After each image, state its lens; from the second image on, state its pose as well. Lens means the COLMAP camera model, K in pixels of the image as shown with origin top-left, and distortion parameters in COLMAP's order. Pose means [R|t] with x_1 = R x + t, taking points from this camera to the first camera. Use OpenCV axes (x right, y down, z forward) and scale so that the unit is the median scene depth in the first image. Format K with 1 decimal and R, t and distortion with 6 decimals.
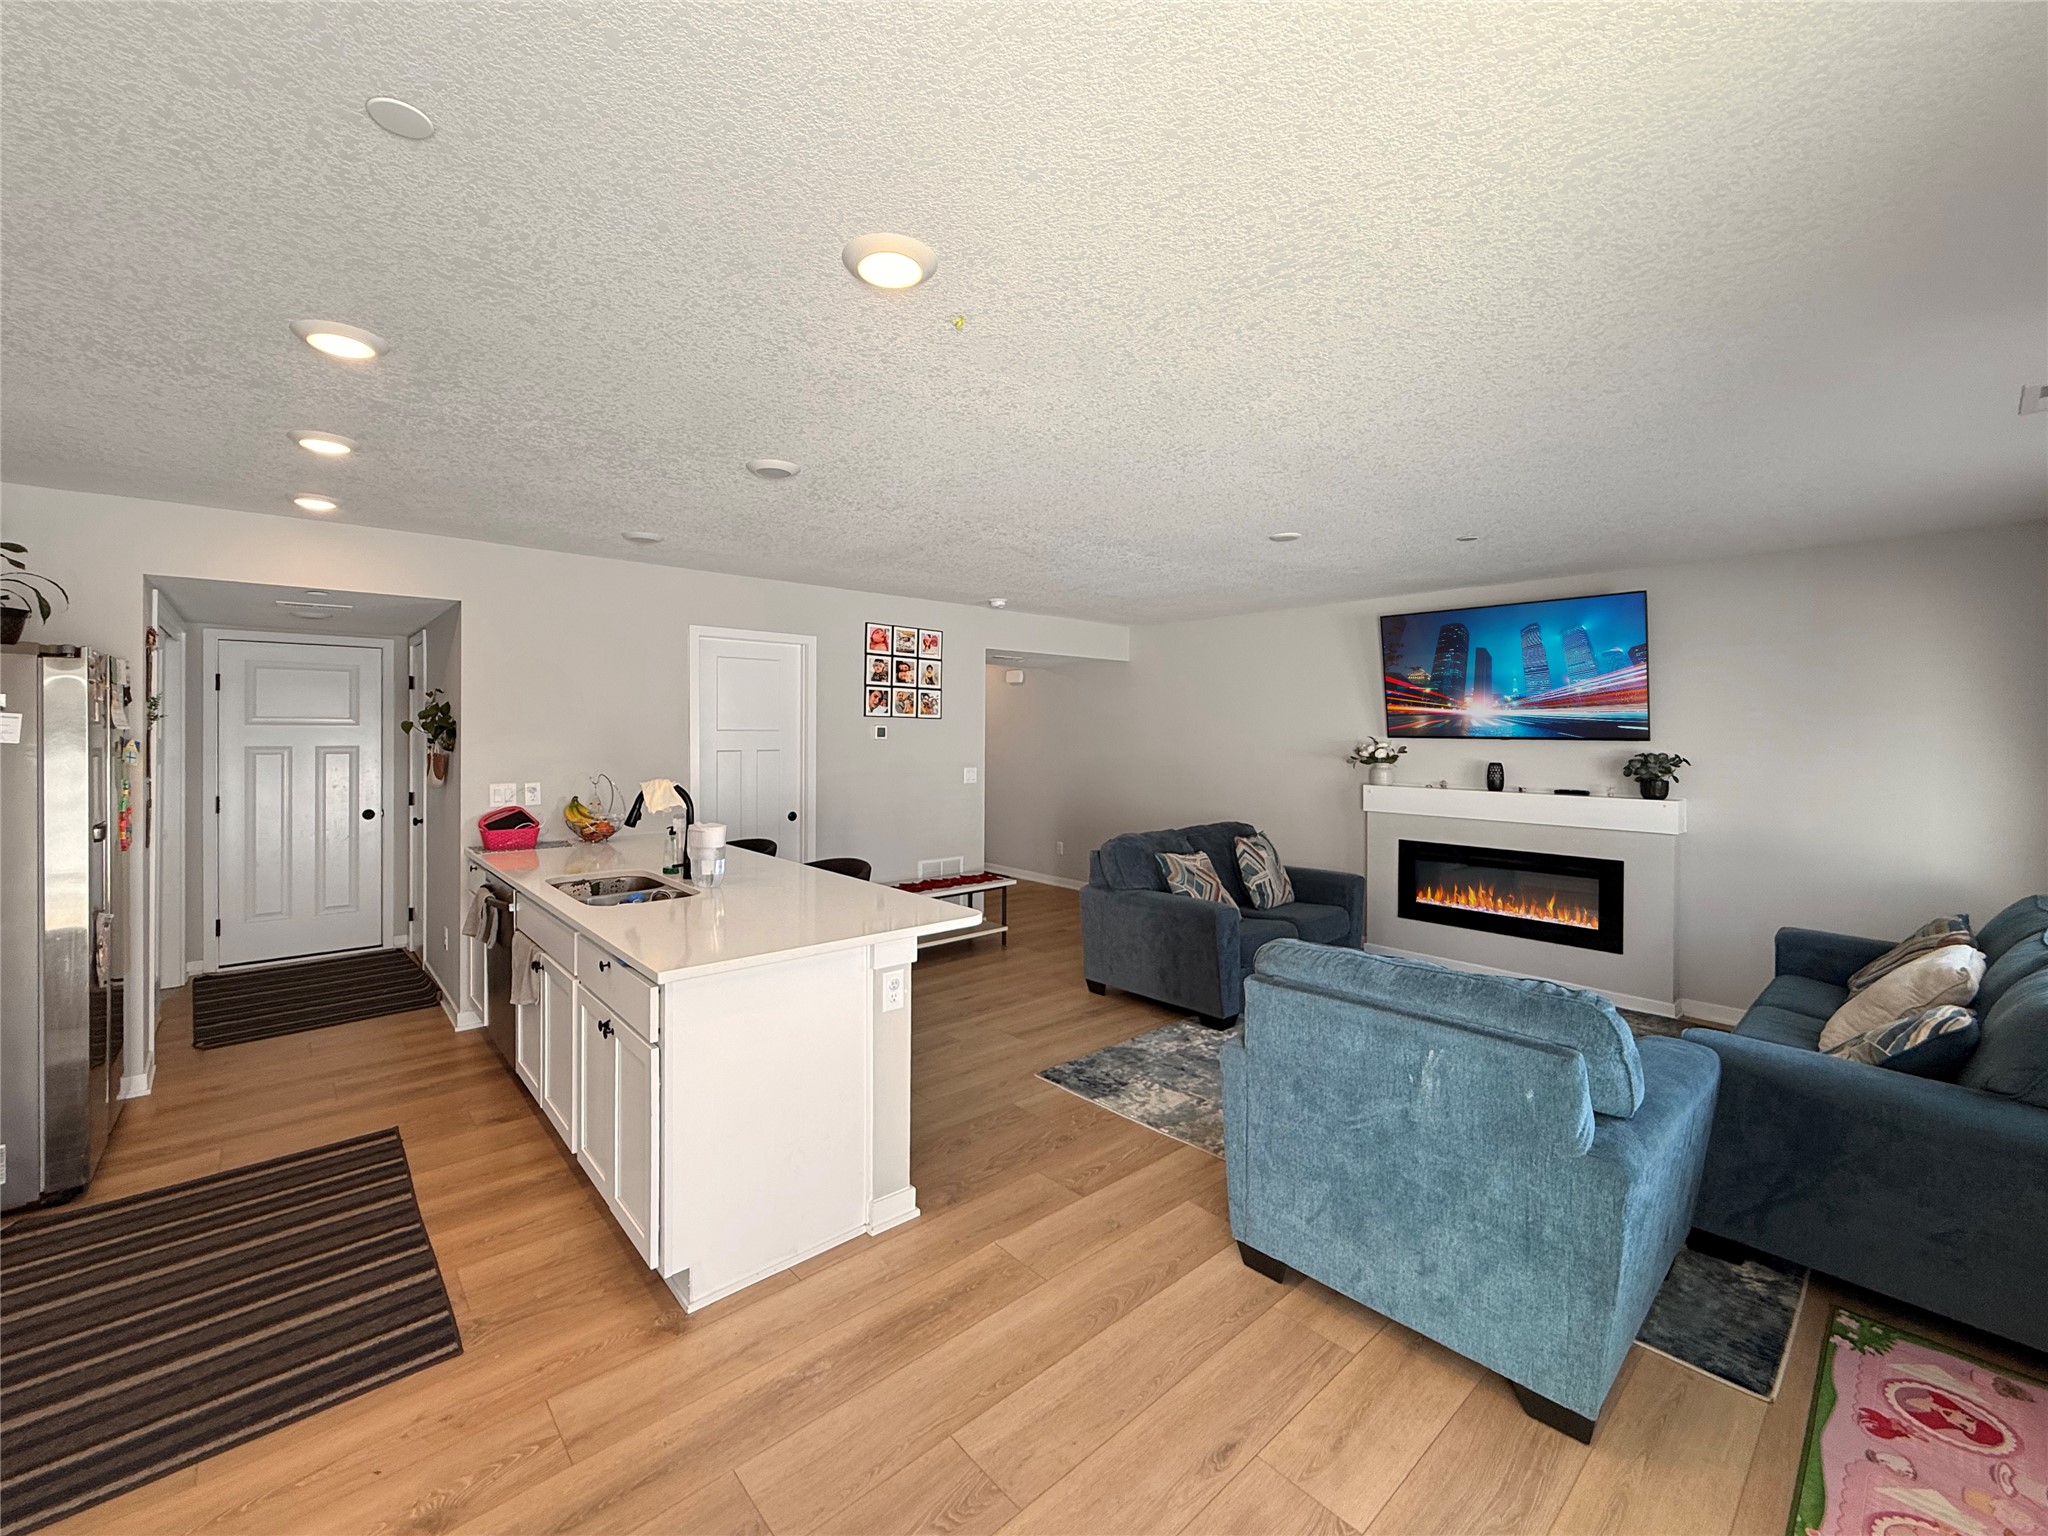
lens RADIAL K [[834.5, 0, 1009.6], [0, 834.5, 733.6], [0, 0, 1]] dist [0.000868, -0.000402]
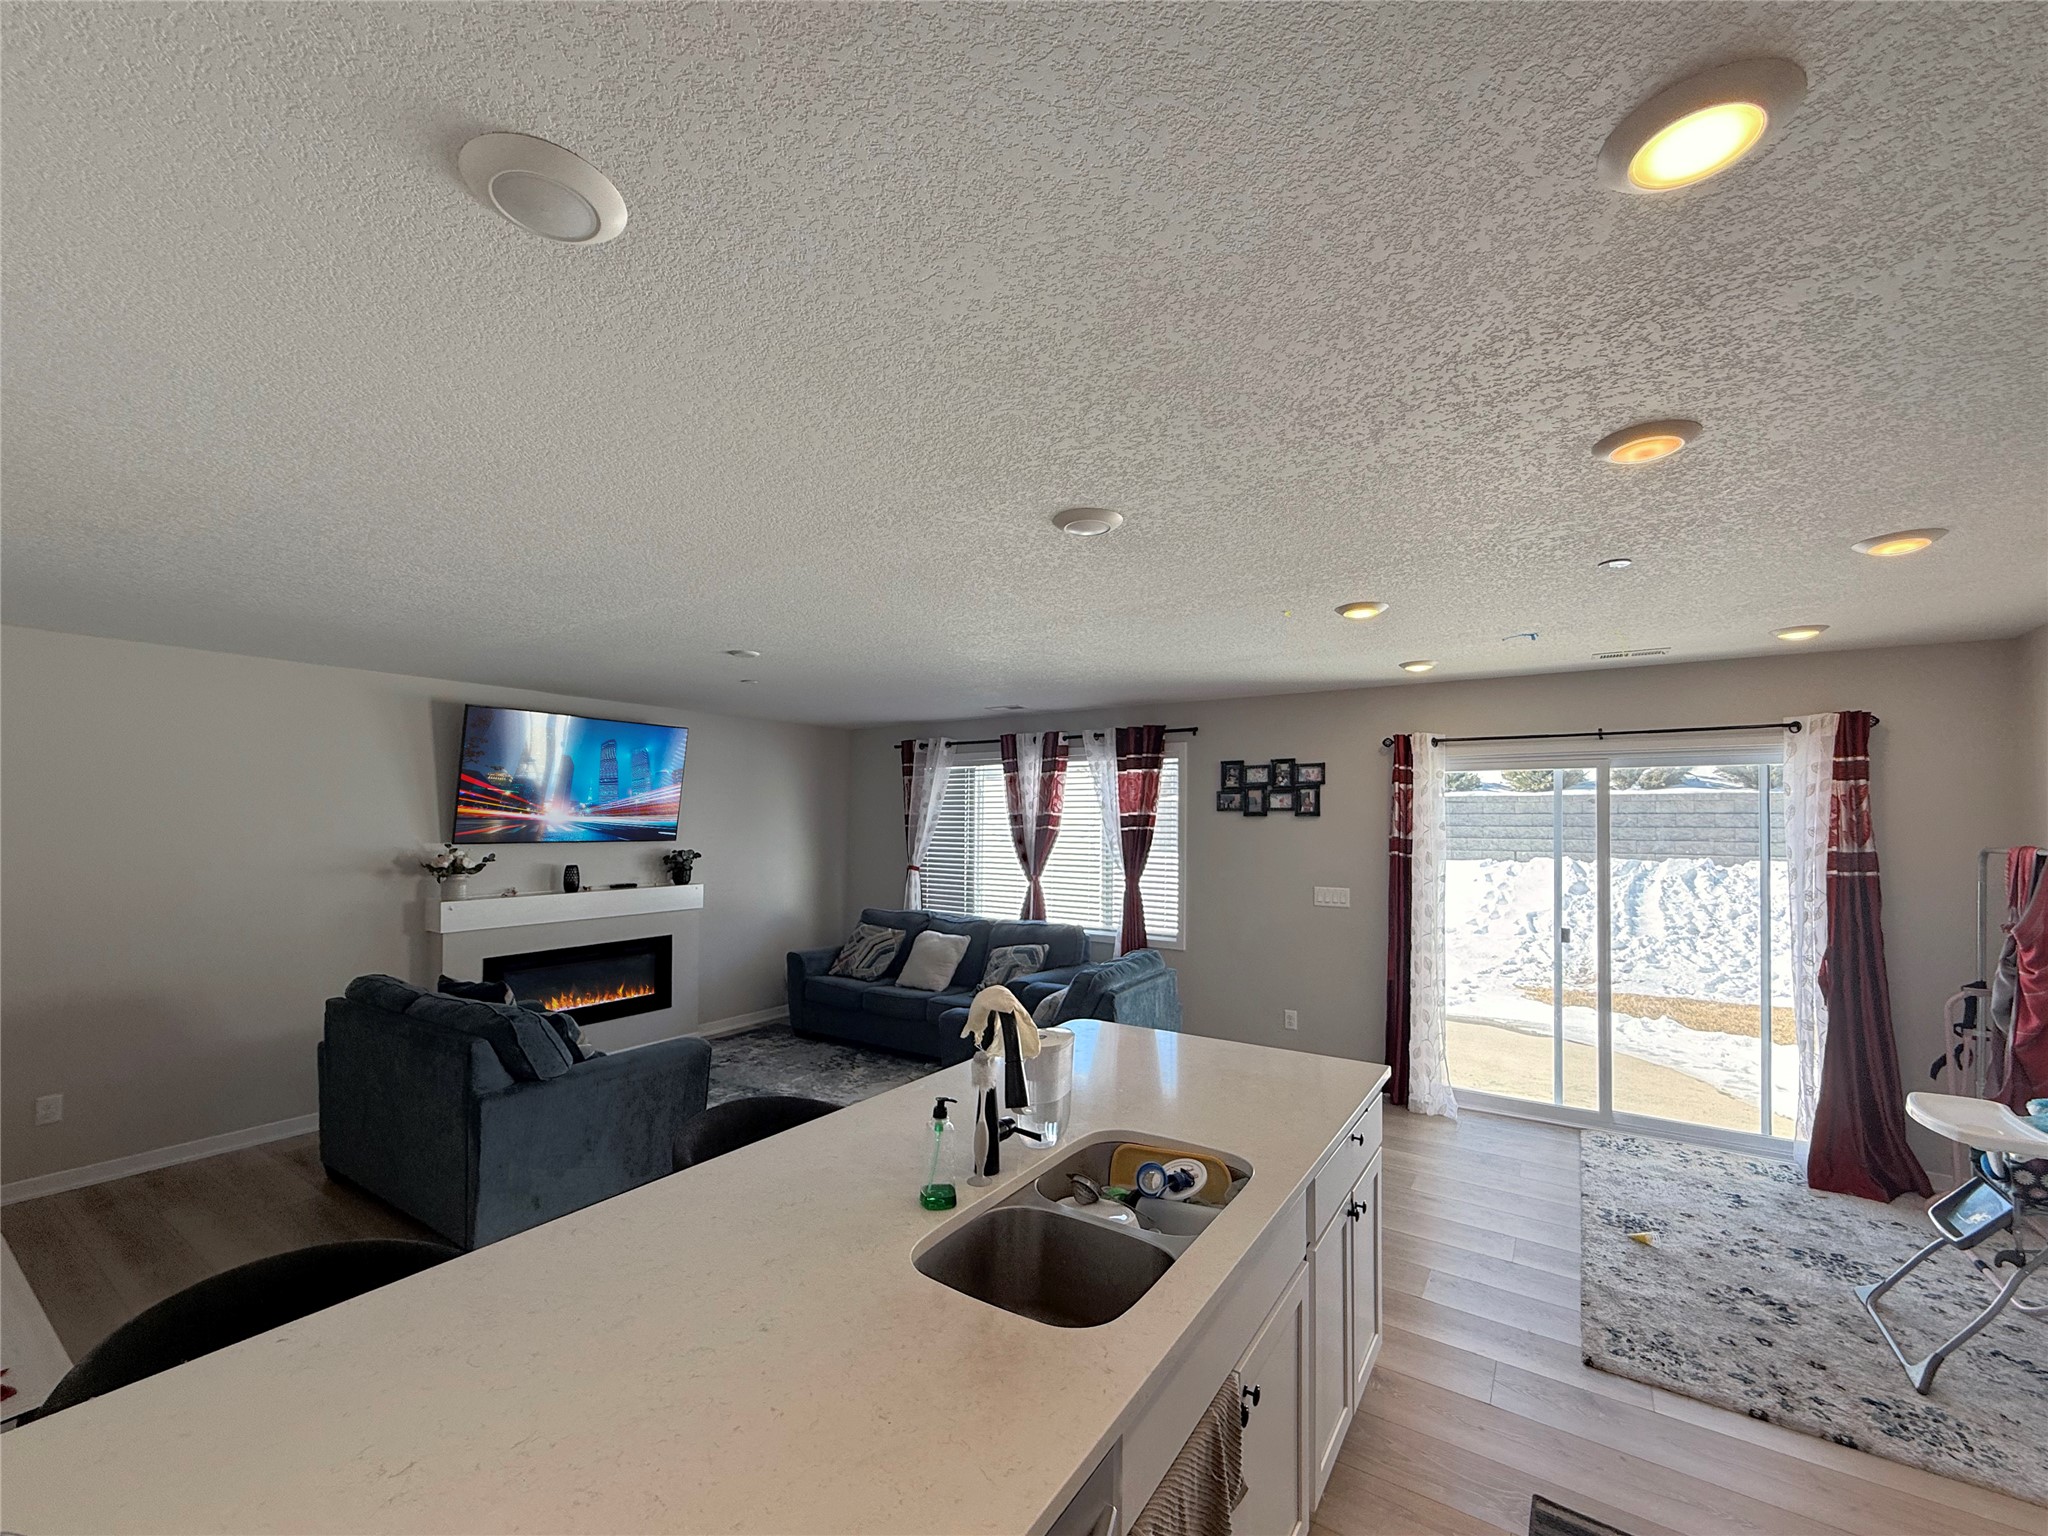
lens RADIAL K [[834.5, 0, 1019.5], [0, 834.5, 802.7], [0, 0, 1]] dist [0.000868, -0.000402]
pose [[-0.248379, 0.016752, 0.968518, -0.602703], [-0.010037, 0.999752, -0.019867, -0.030177], [-0.968611, -0.014655, -0.248149, 0.741505]]
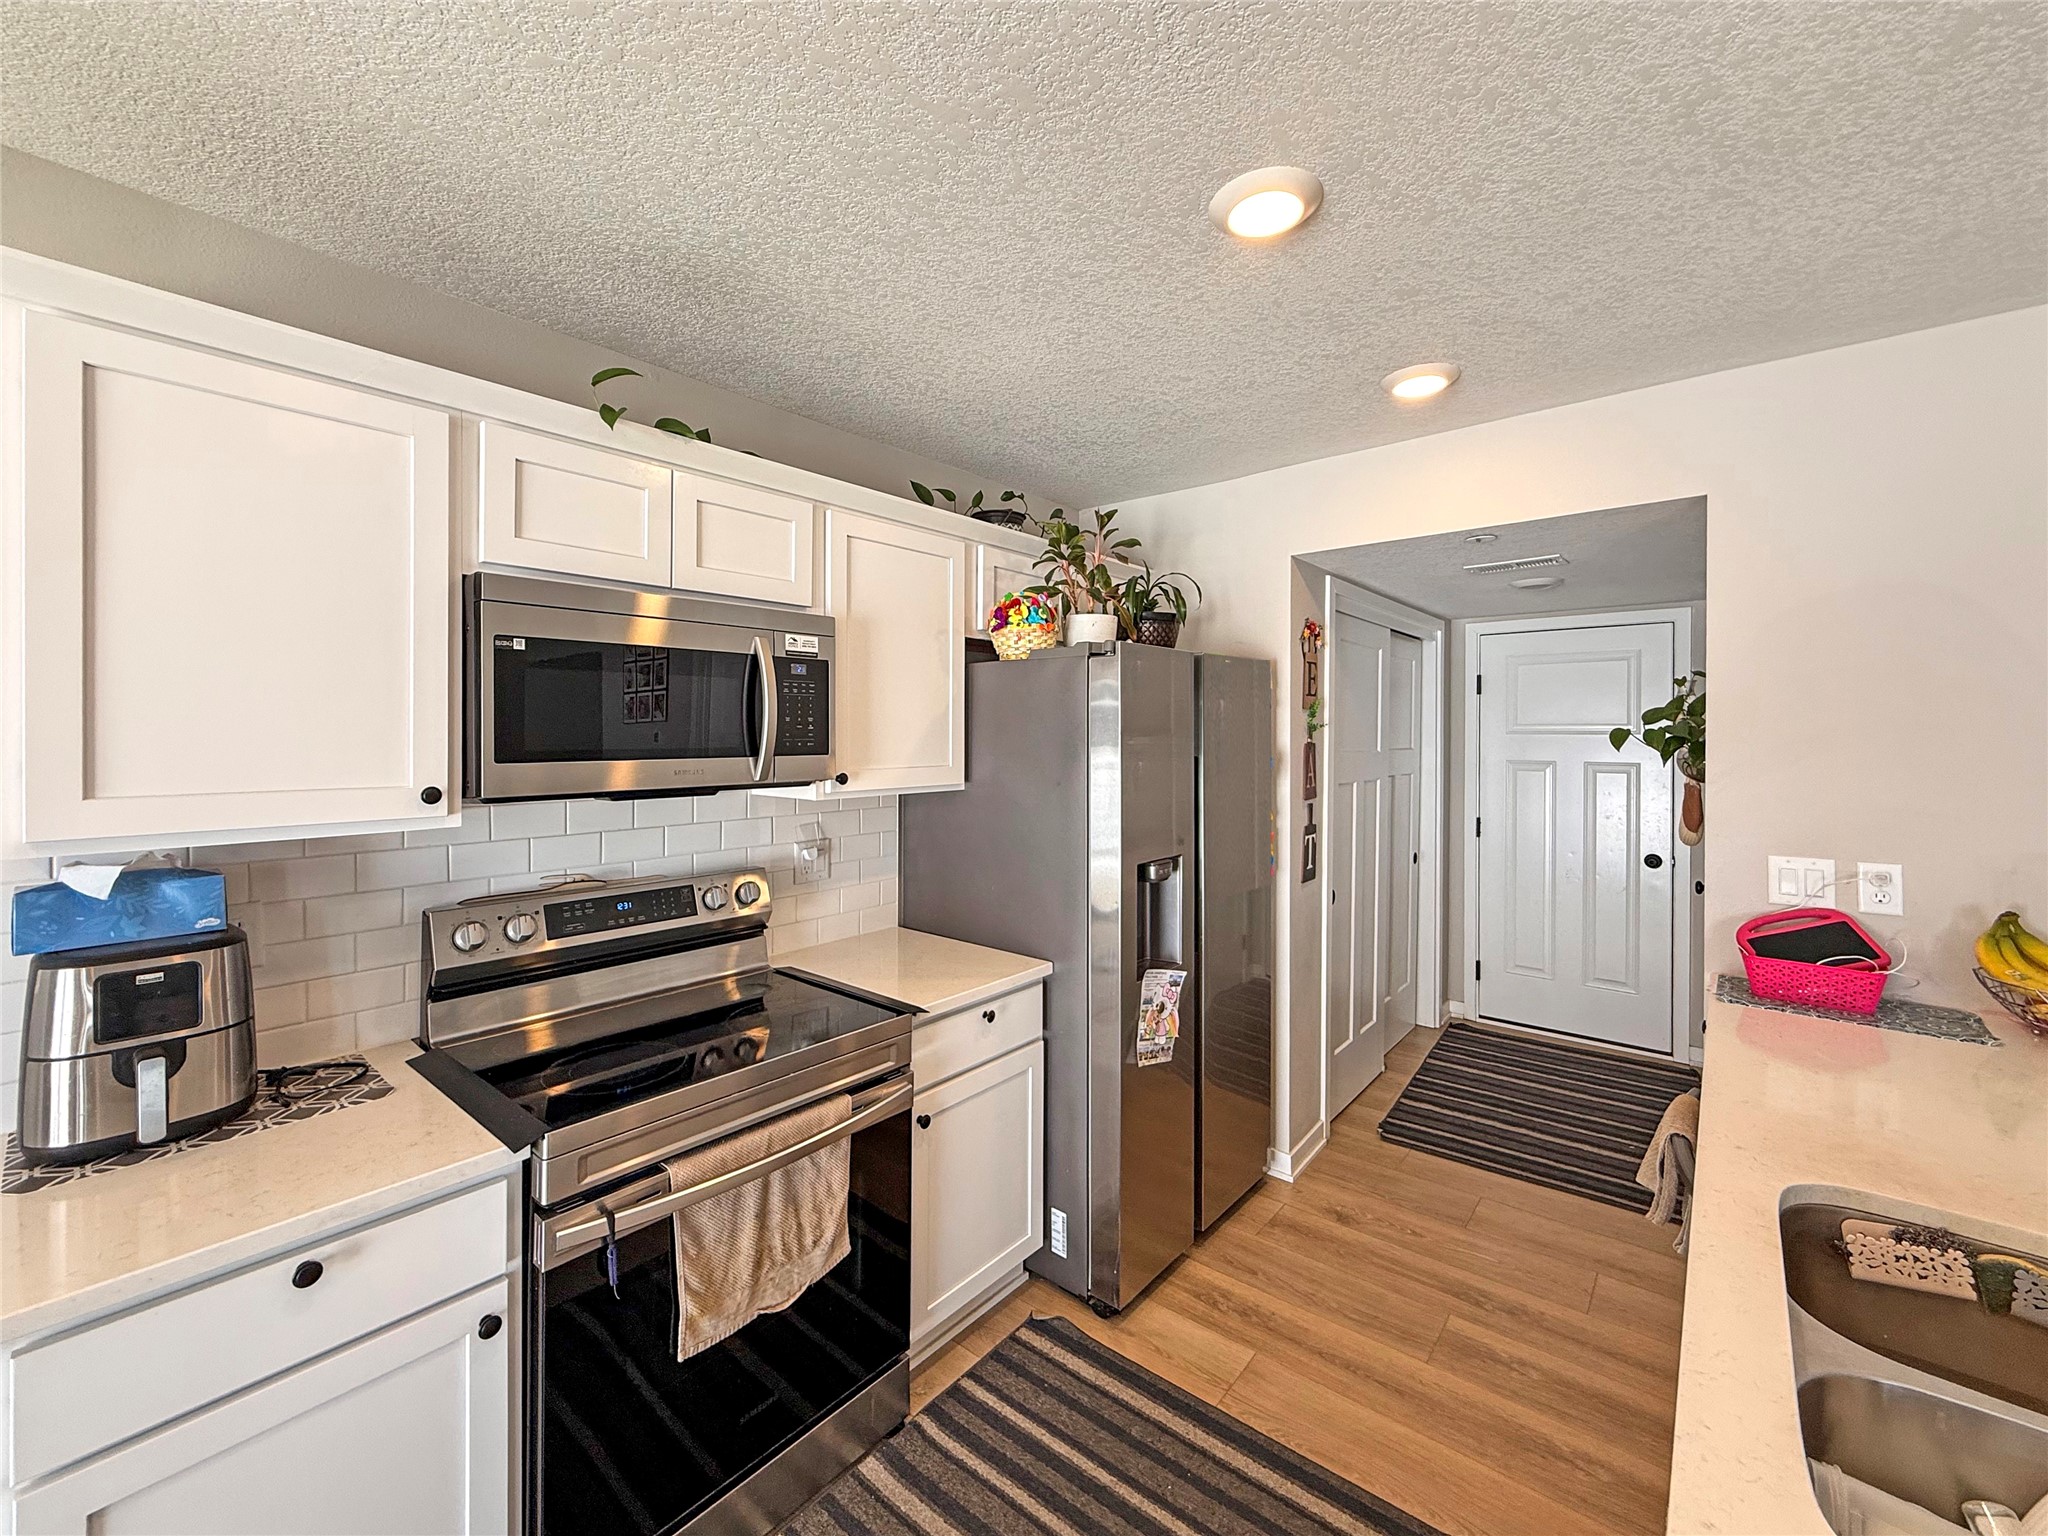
lens RADIAL K [[834.5, 0, 1039.8], [0, 834.5, 747.7], [0, 0, 1]] dist [0.000868, -0.000402]
pose [[0.147070, 0.014006, -0.989027, -0.174877], [0.004072, 0.999883, 0.014765, -0.009436], [0.989118, -0.006198, 0.146996, 0.434335]]
